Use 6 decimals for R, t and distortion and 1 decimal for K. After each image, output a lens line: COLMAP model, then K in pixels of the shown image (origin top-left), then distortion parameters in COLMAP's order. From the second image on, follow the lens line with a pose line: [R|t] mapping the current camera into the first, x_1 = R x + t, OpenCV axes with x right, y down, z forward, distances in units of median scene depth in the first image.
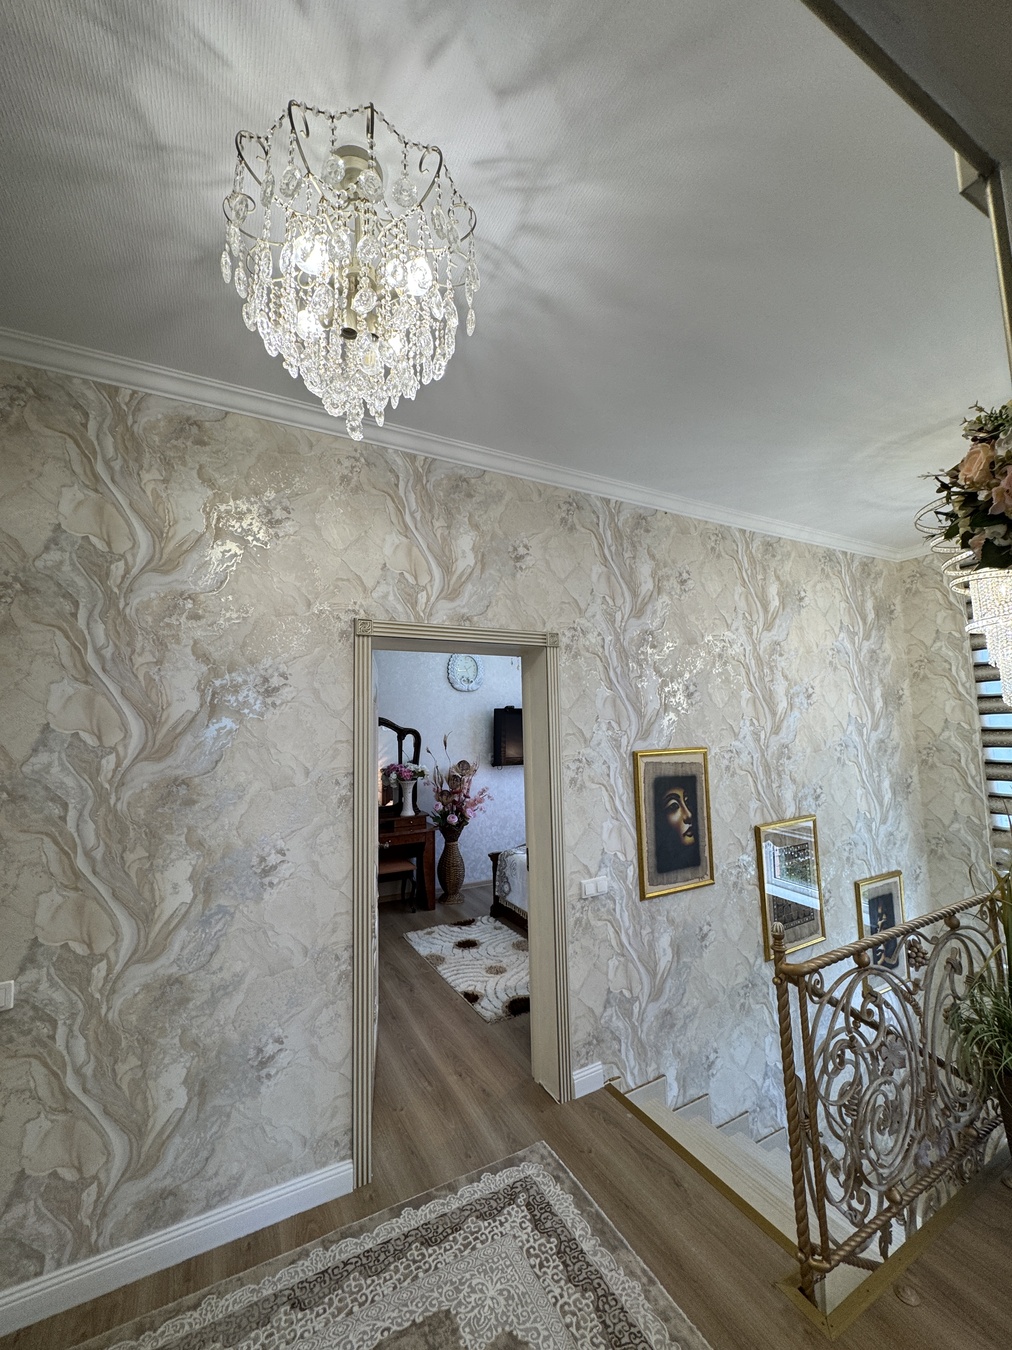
lens RADIAL K [[537.7, 0, 506.0], [0, 537.7, 674.4], [0, 0, 1]] dist [-0.003484, 0.000931]
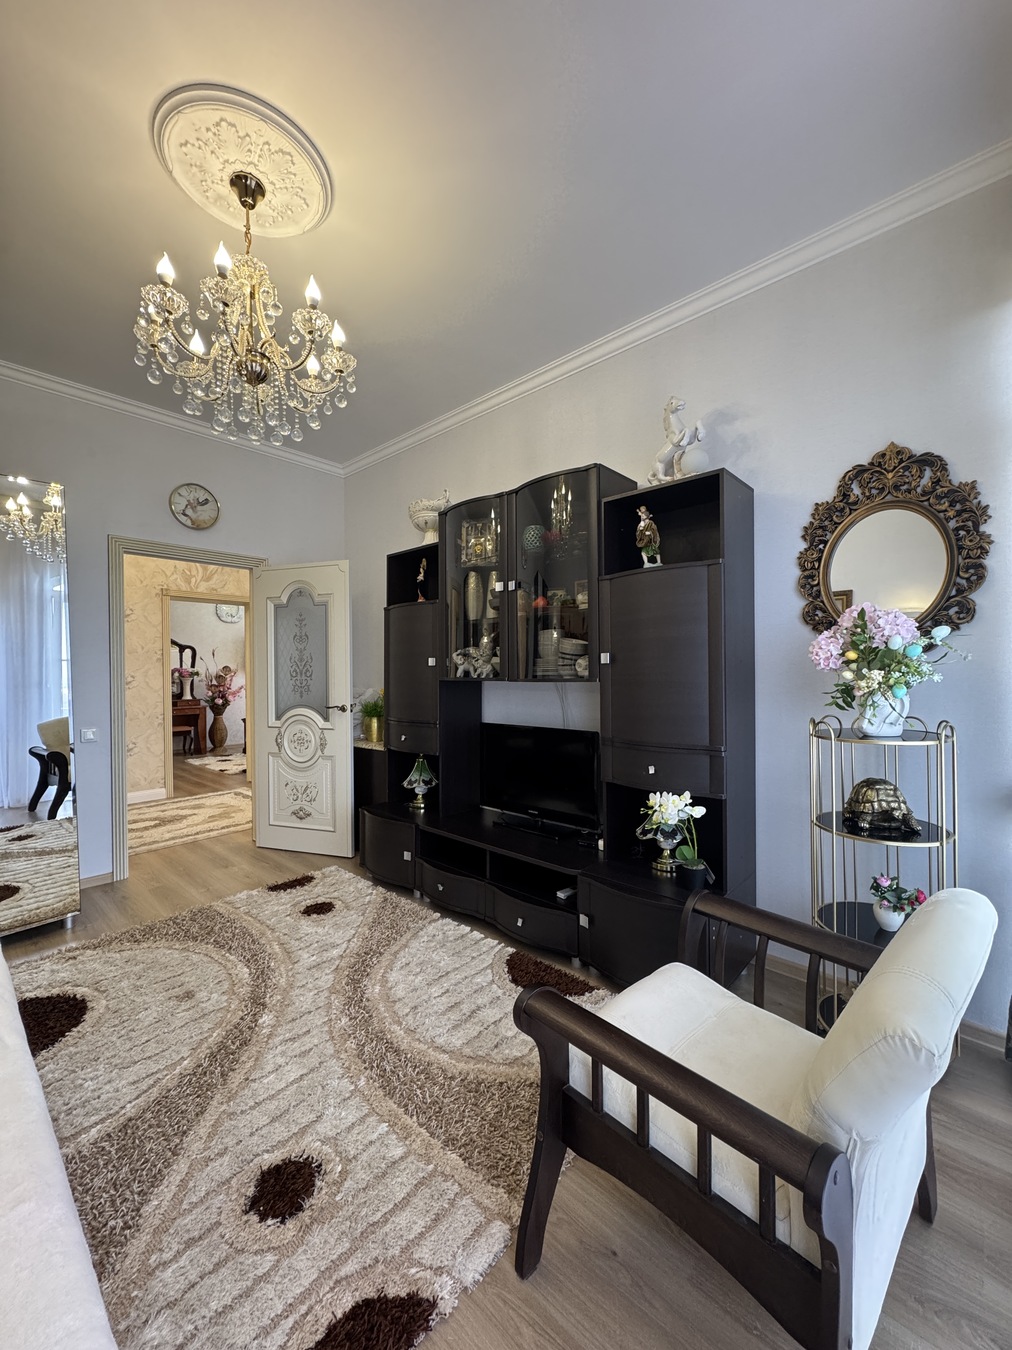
lens RADIAL K [[537.7, 0, 506.0], [0, 537.7, 674.4], [0, 0, 1]] dist [-0.003484, 0.000931]
pose [[0.936637, 0.012737, 0.350070, 0.144275], [-0.049996, 0.993969, 0.097603, -0.012302], [-0.346716, -0.108921, 0.931625, -0.800991]]
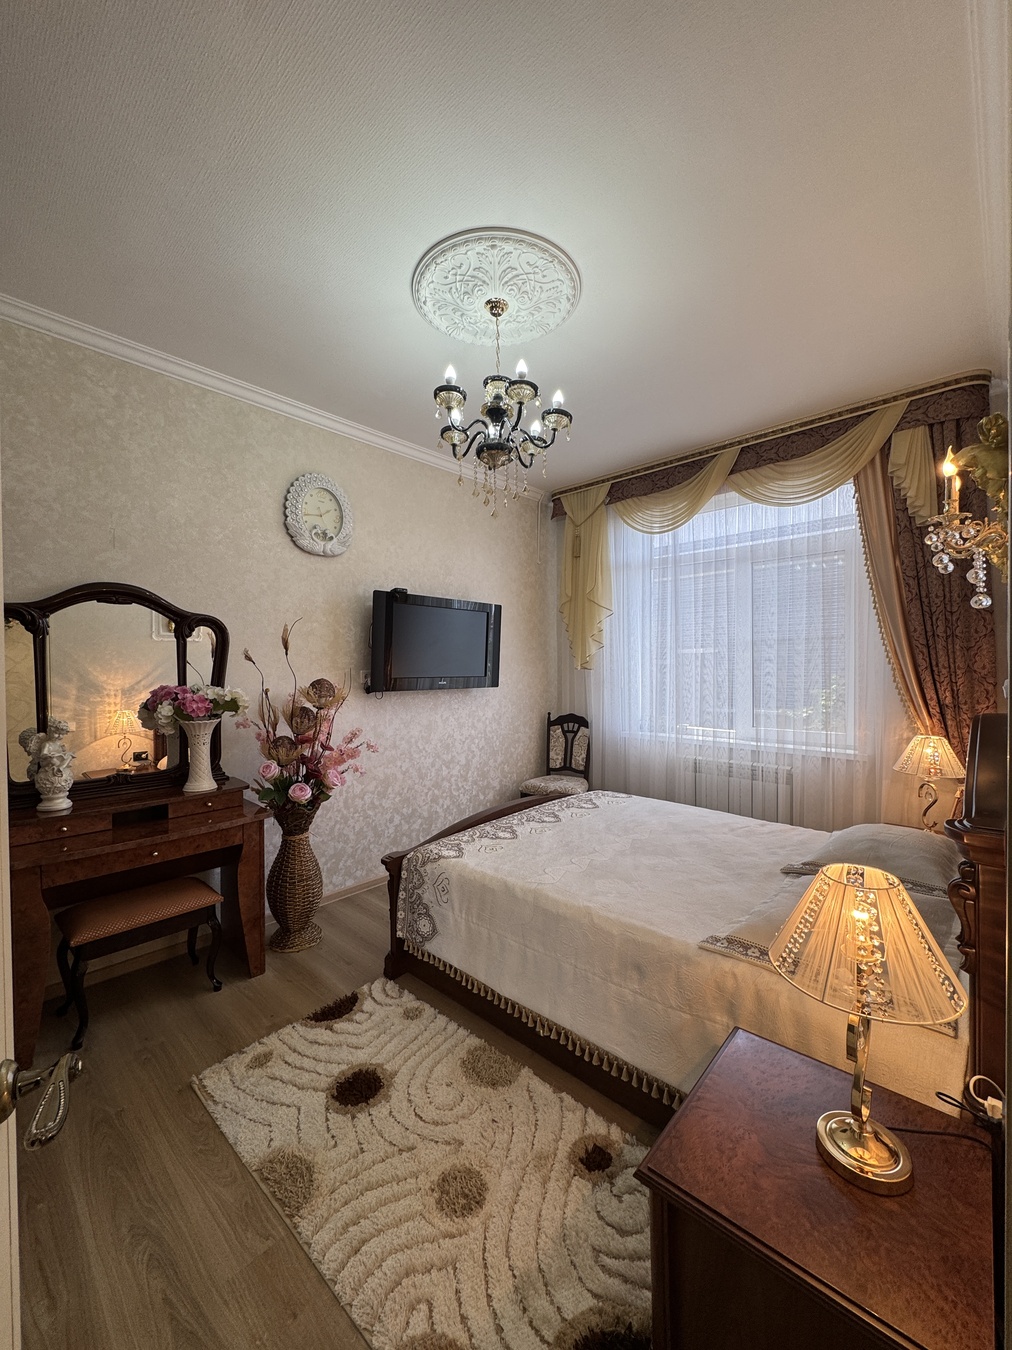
lens RADIAL K [[537.7, 0, 506.0], [0, 537.7, 674.4], [0, 0, 1]] dist [-0.003484, 0.000931]
pose [[0.942892, 0.011504, 0.332899, -0.086816], [-0.049669, 0.993086, 0.106364, 0.094785], [-0.329374, -0.116825, 0.936945, 0.473876]]
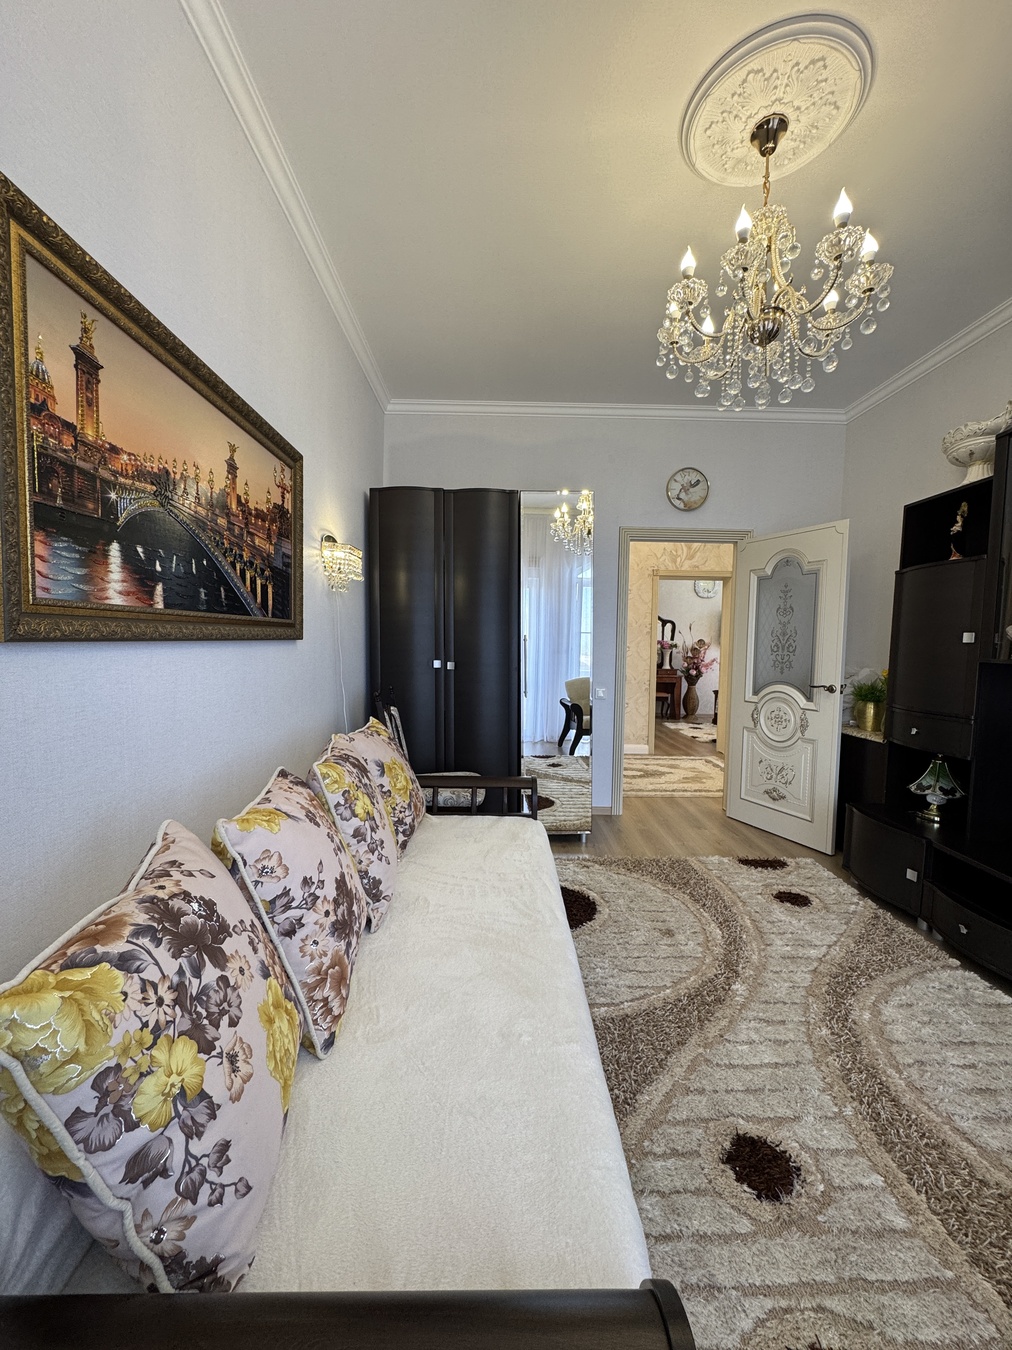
lens RADIAL K [[537.7, 0, 506.0], [0, 537.7, 674.4], [0, 0, 1]] dist [-0.003484, 0.000931]
pose [[0.894337, 0.064398, -0.442735, 0.129308], [0.009517, 0.986624, 0.162735, -0.010952], [0.447293, -0.149753, 0.881761, -0.796521]]
